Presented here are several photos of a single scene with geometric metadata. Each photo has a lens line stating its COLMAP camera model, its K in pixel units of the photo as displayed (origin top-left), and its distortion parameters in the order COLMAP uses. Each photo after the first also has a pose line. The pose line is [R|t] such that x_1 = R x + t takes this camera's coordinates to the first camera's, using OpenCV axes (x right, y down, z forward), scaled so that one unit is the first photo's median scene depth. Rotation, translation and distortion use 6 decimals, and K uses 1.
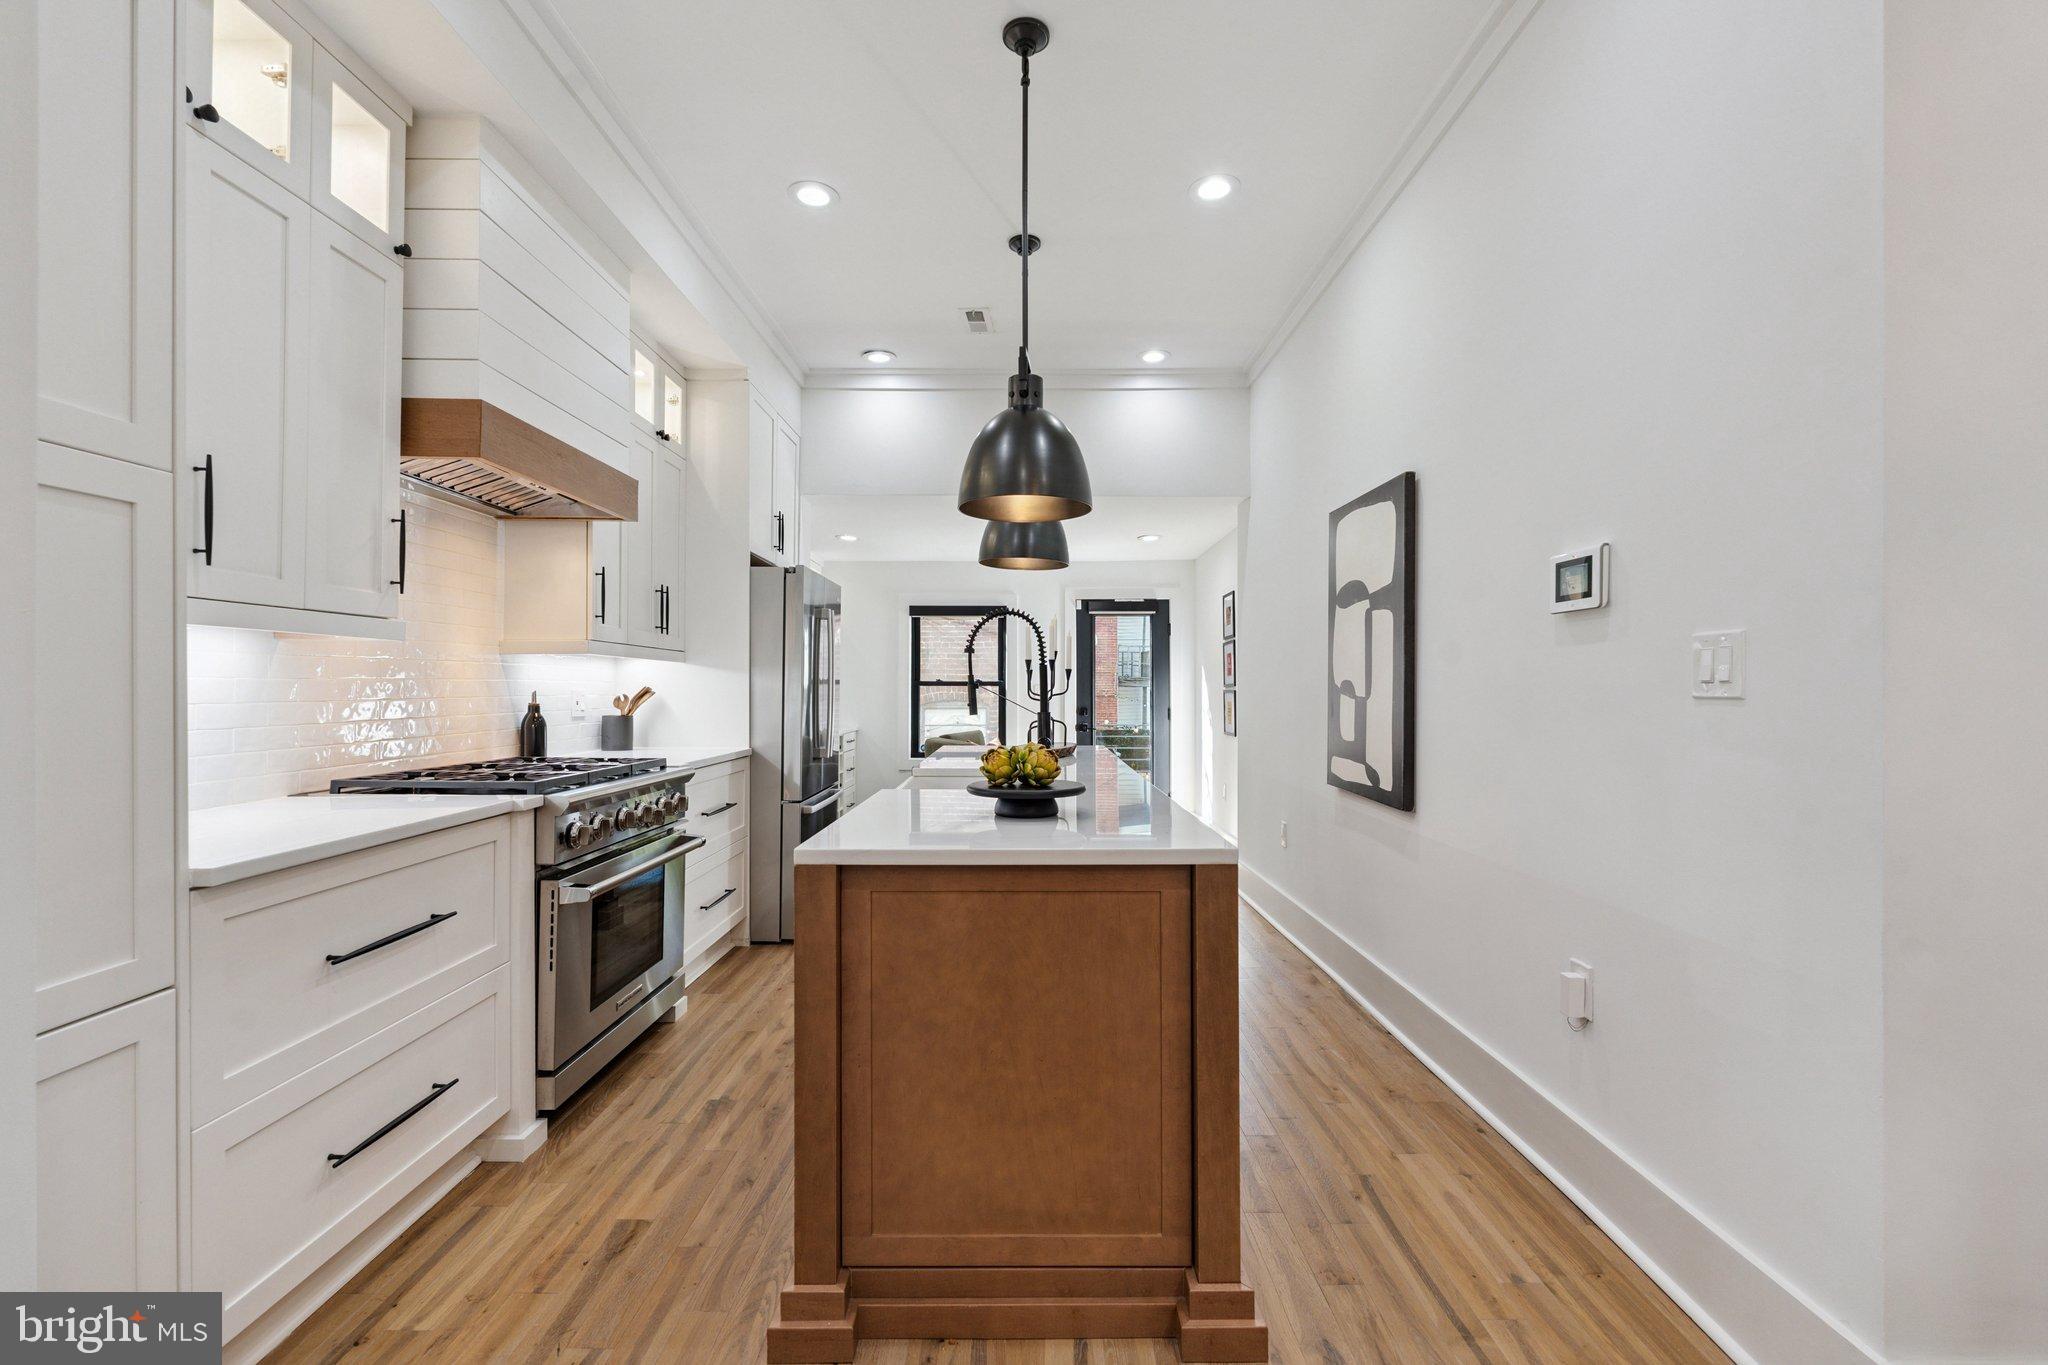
lens RADIAL K [[903.5, 0, 1021.5], [0, 903.5, 681.4], [0, 0, 1]] dist [-0.002390, -0.000114]
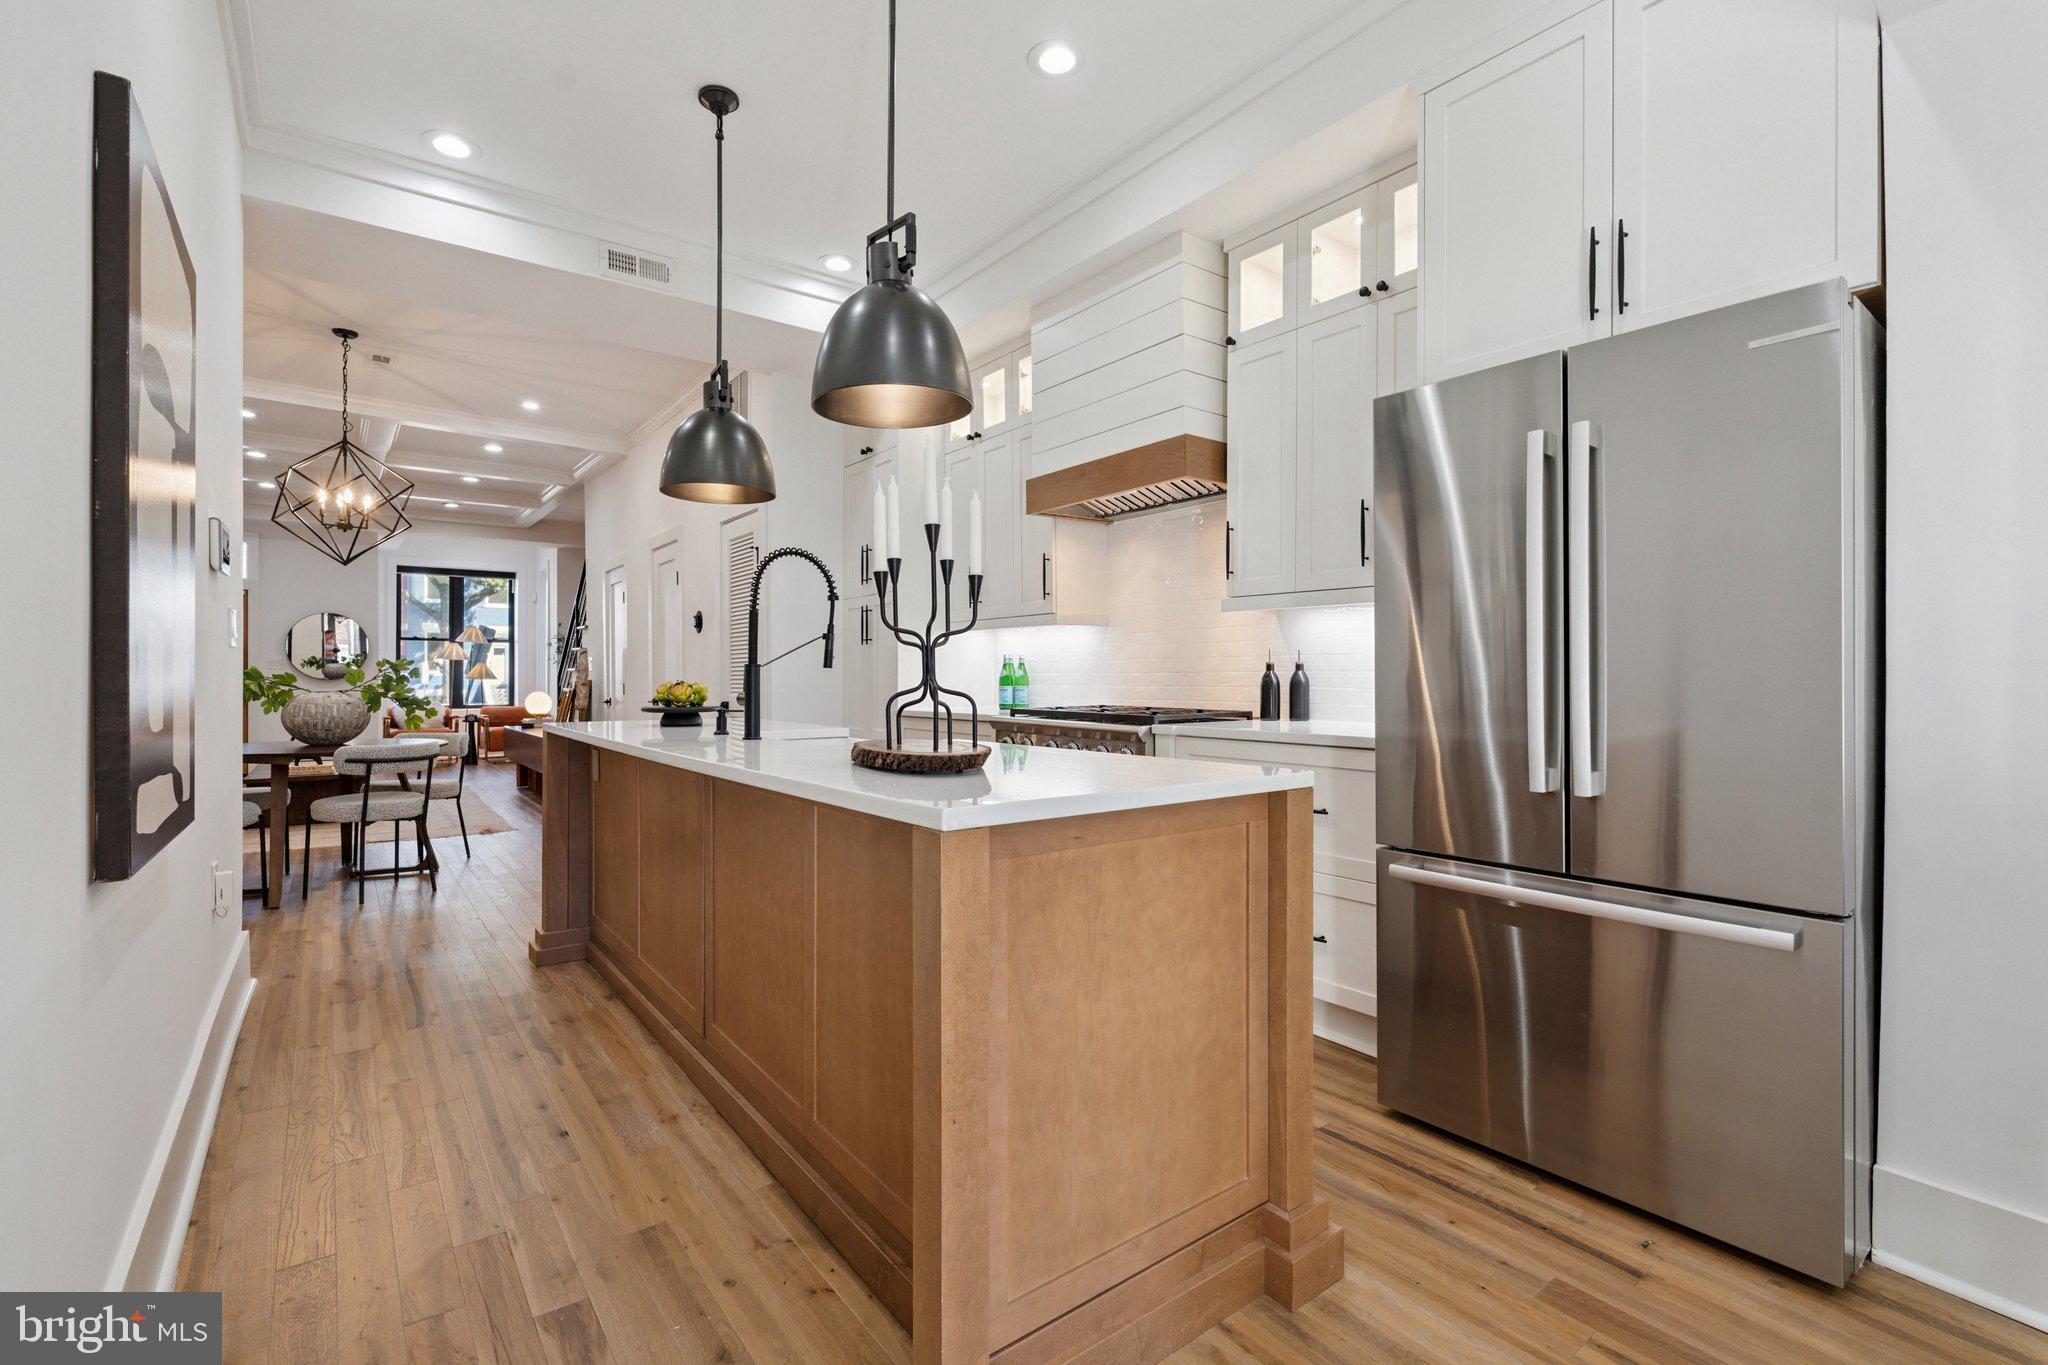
lens RADIAL K [[903.5, 0, 1013.6], [0, 903.5, 673.0], [0, 0, 1]] dist [-0.002390, -0.000114]
pose [[-0.802273, 0.003265, -0.596949, 0.493713], [0.002926, 0.999995, 0.001537, 0.057596], [0.596950, -0.000514, -0.802278, 2.679568]]
